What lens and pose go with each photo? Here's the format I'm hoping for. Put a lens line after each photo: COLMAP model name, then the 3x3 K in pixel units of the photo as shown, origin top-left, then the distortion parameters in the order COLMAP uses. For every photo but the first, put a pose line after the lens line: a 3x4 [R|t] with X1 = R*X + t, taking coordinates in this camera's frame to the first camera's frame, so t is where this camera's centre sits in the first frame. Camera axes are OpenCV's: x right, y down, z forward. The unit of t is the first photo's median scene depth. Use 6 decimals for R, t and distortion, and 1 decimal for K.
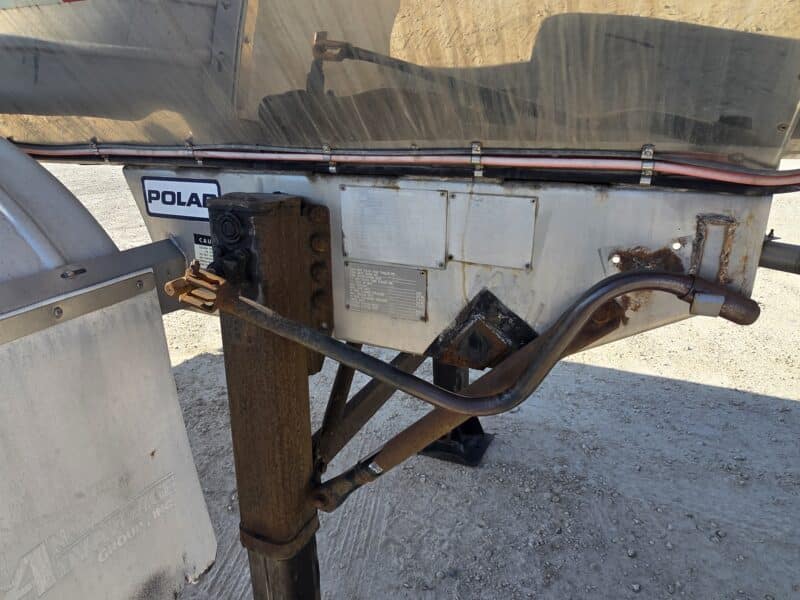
lens RADIAL K [[537.6, 0, 400.0], [0, 537.6, 300.0], [0, 0, 1]] dist [0.011503, 0.001233]
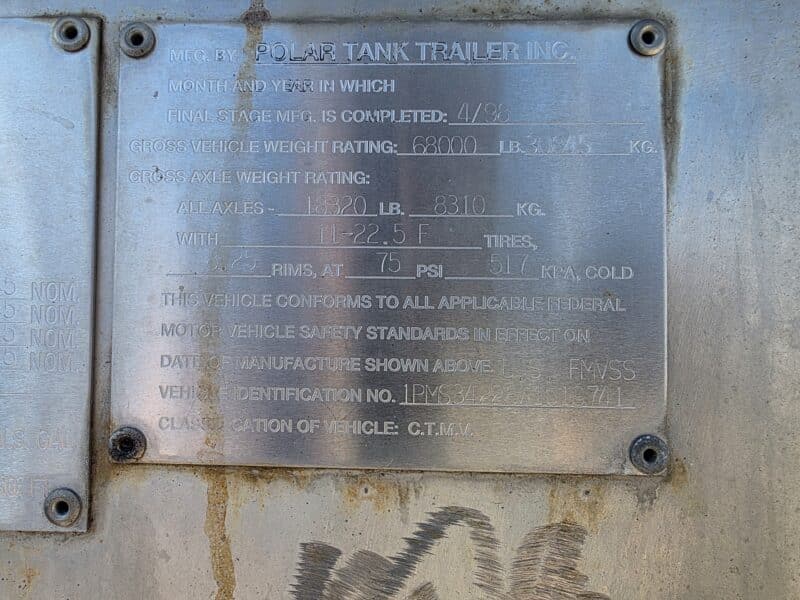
lens RADIAL K [[537.6, 0, 400.0], [0, 537.6, 300.0], [0, 0, 1]] dist [0.011503, 0.001233]
pose [[0.923226, 0.019673, 0.383753, 0.104281], [0.117279, 0.936610, -0.330163, -0.057784], [-0.365922, 0.349822, 0.862395, 0.817234]]
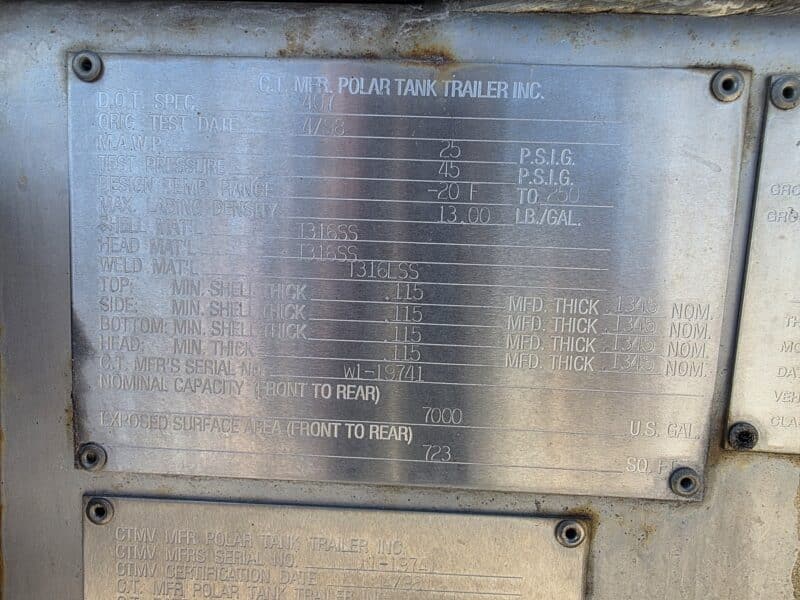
lens RADIAL K [[537.6, 0, 400.0], [0, 537.6, 300.0], [0, 0, 1]] dist [0.011503, 0.001233]
pose [[0.914653, -0.003931, 0.404220, -0.087595], [0.090641, 0.976485, -0.195603, -0.098216], [-0.393946, 0.215547, 0.893502, 0.858241]]
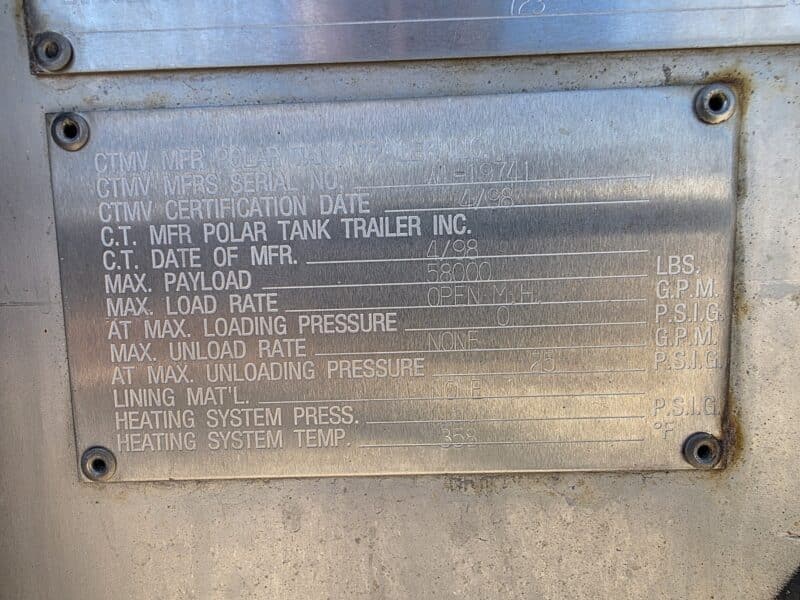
lens RADIAL K [[550.9, 0, 397.4], [0, 550.9, 300.4], [0, 0, 1]] dist [0.008923, 0.001445]
pose [[0.911753, -0.071219, 0.404518, -0.091501], [0.155833, 0.971198, -0.180249, 0.010841], [-0.380030, 0.227380, 0.896591, 0.936173]]
